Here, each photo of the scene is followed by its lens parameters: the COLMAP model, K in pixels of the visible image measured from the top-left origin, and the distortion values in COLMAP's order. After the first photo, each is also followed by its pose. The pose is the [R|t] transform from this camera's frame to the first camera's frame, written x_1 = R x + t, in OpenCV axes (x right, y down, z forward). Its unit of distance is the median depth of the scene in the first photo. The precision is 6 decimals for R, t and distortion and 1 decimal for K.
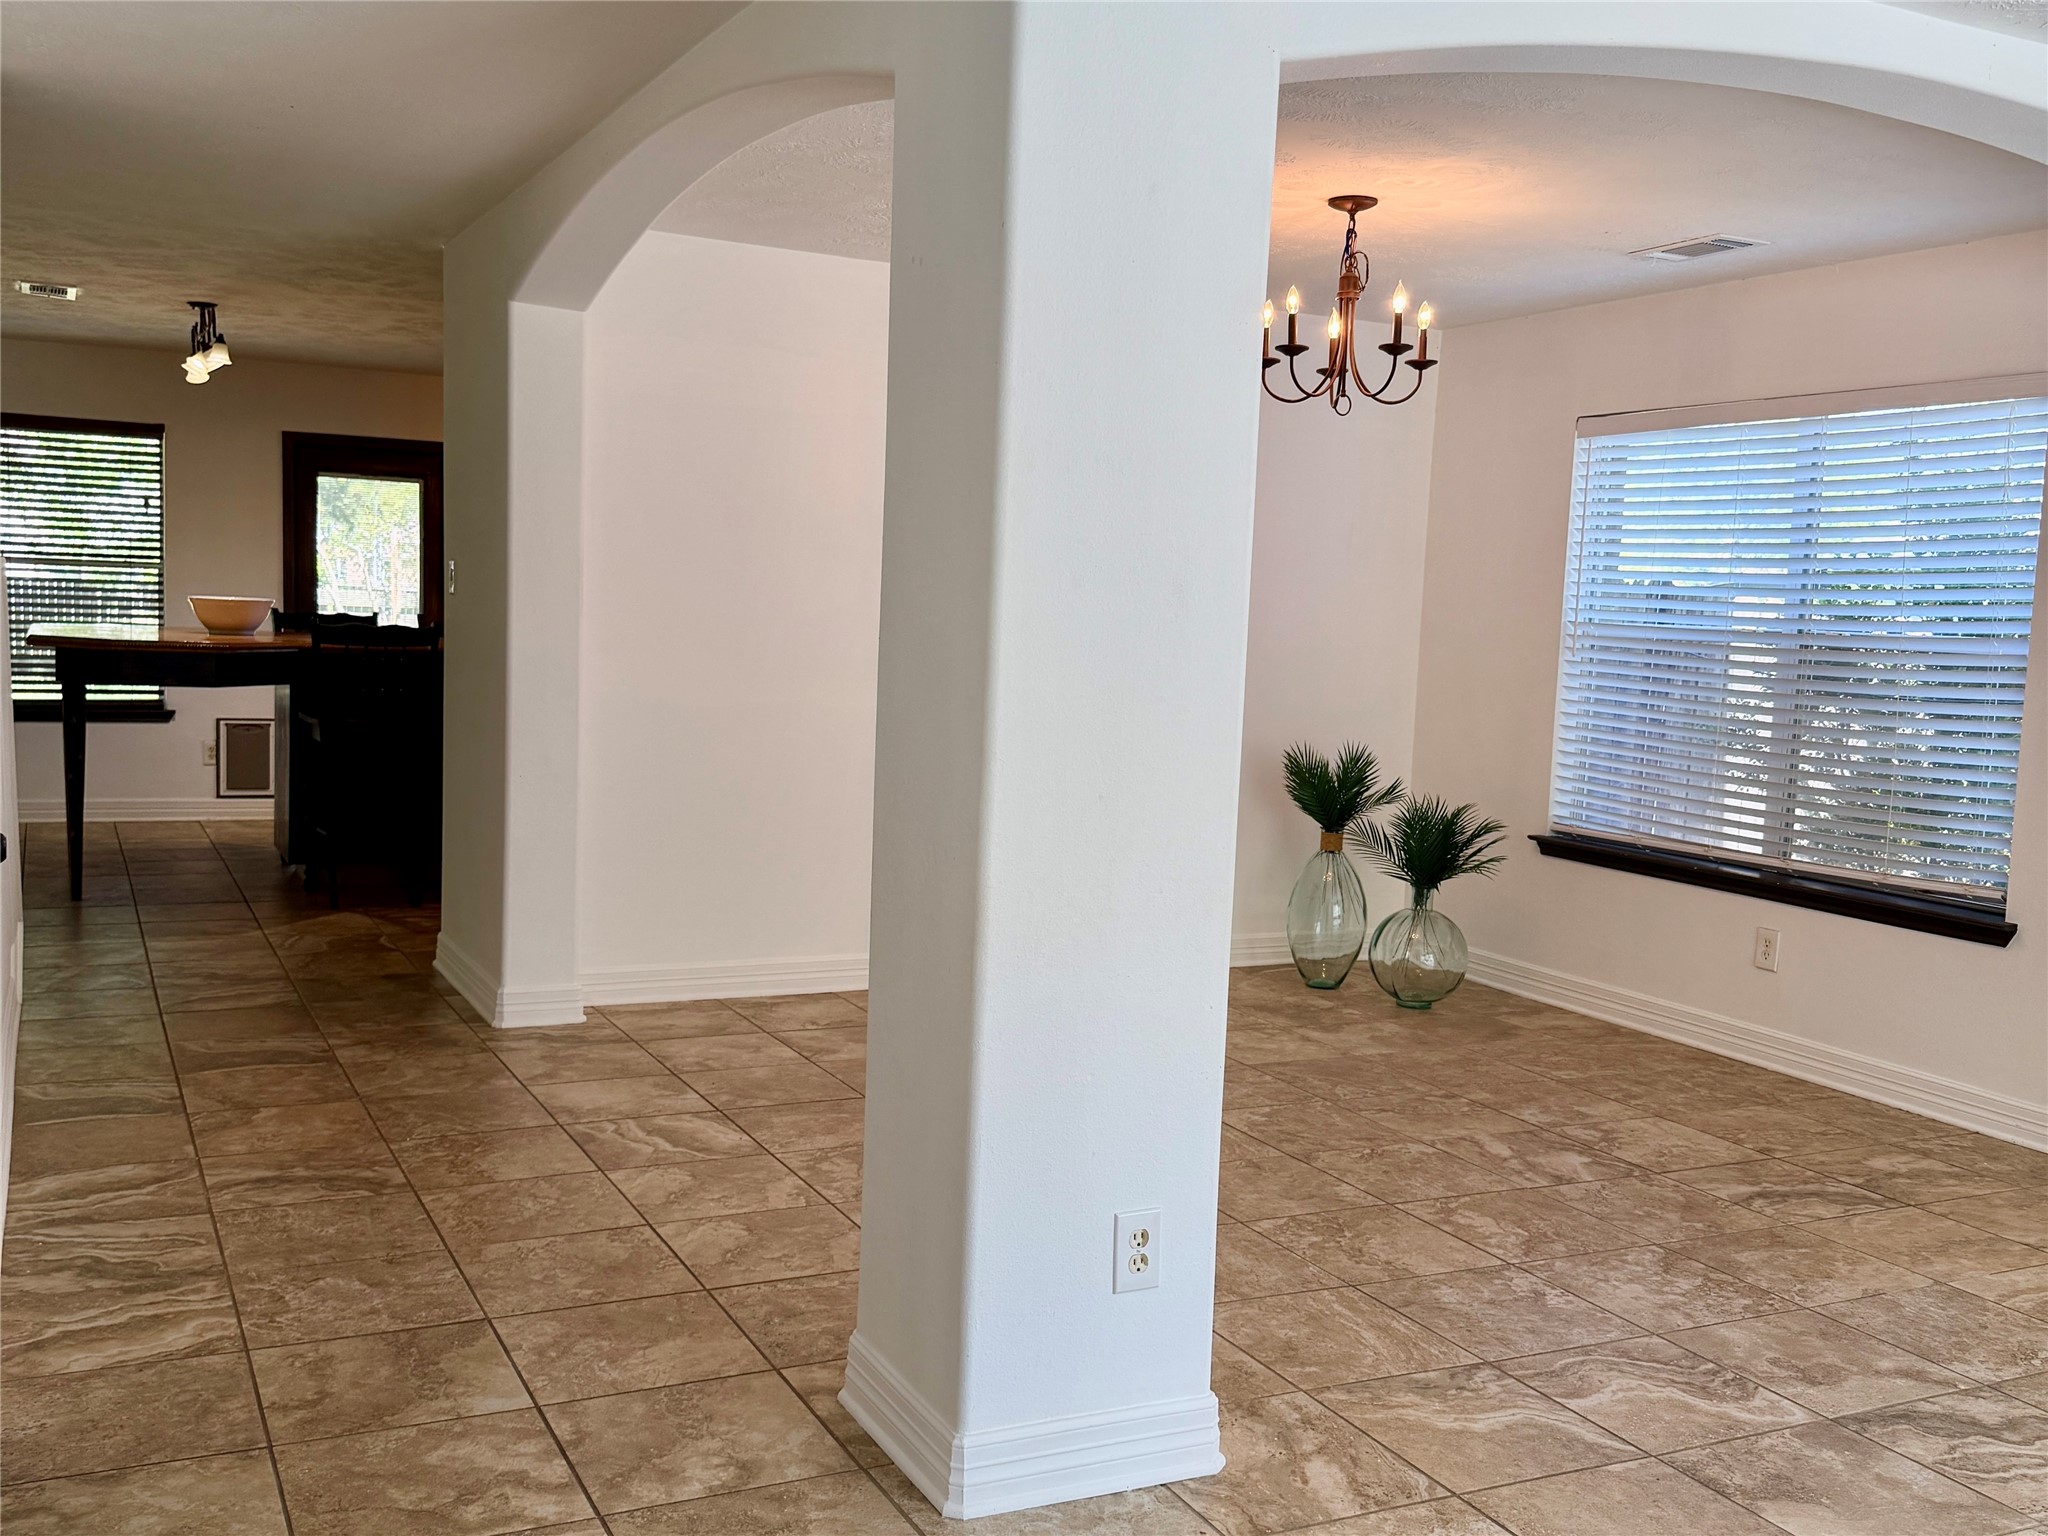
lens RADIAL K [[1925.6, 0, 1024.0], [0, 1925.6, 768.0], [0, 0, 1]] dist [0.061099, -0.177752]
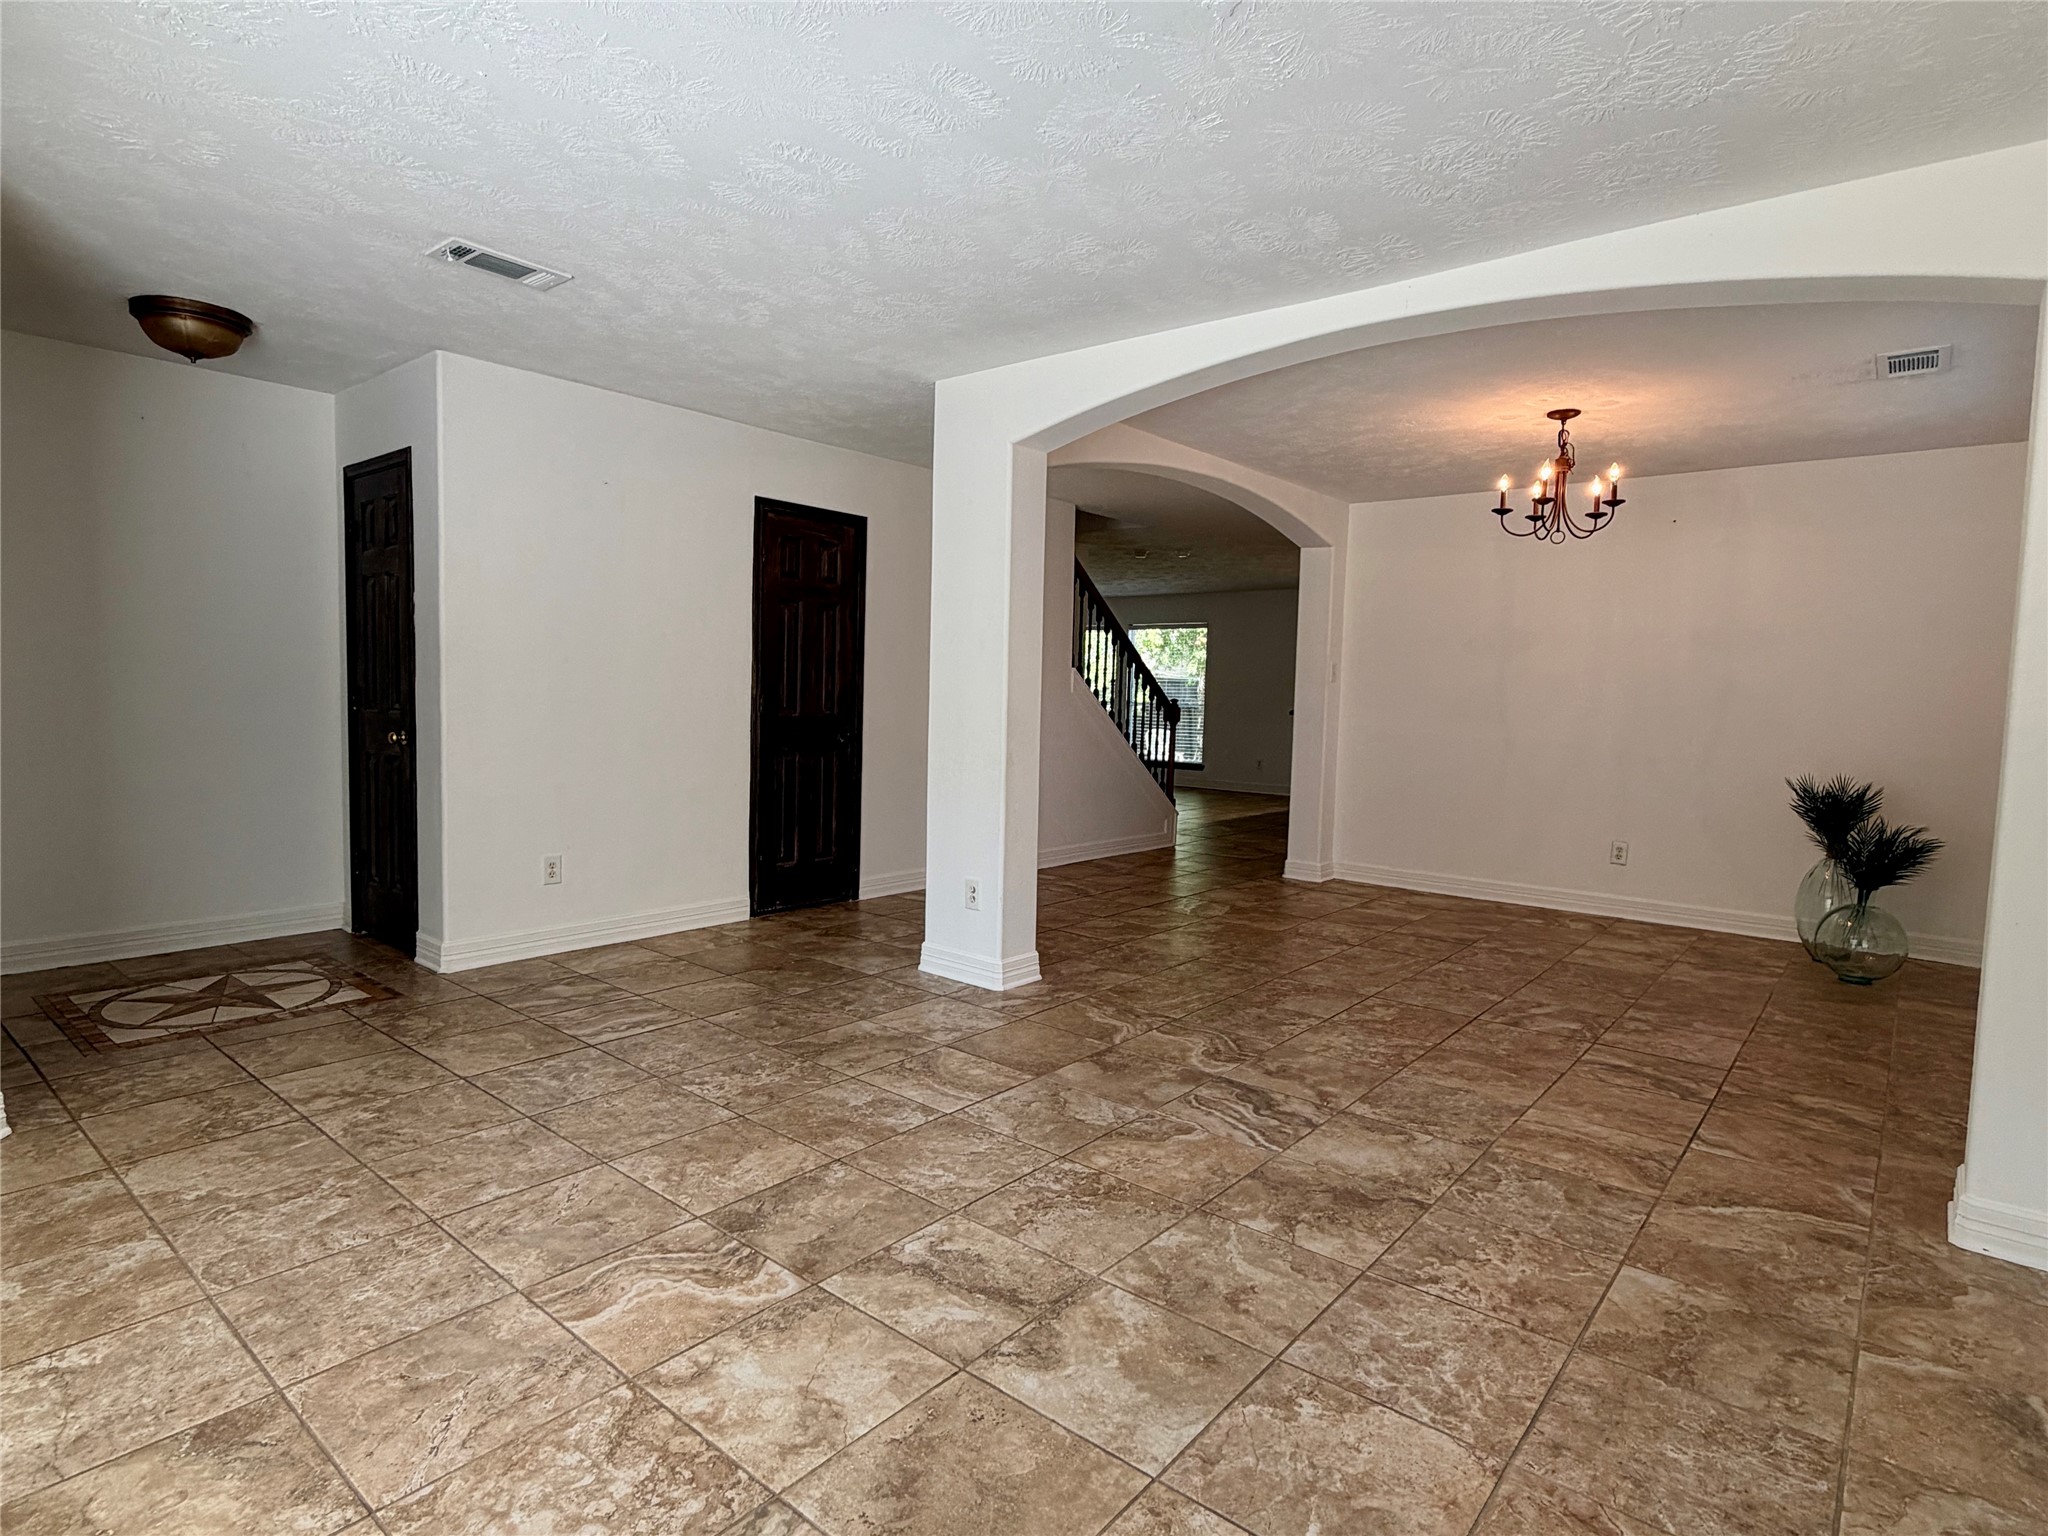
lens RADIAL K [[1086.9, 0, 1023.4], [0, 1086.9, 792.0], [0, 0, 1]] dist [-0.001503, 0.000440]
pose [[0.404795, 0.053459, -0.912844, 0.814785], [-0.089192, 0.995838, 0.018767, 0.042670], [0.910047, 0.073822, 0.407878, 0.251023]]
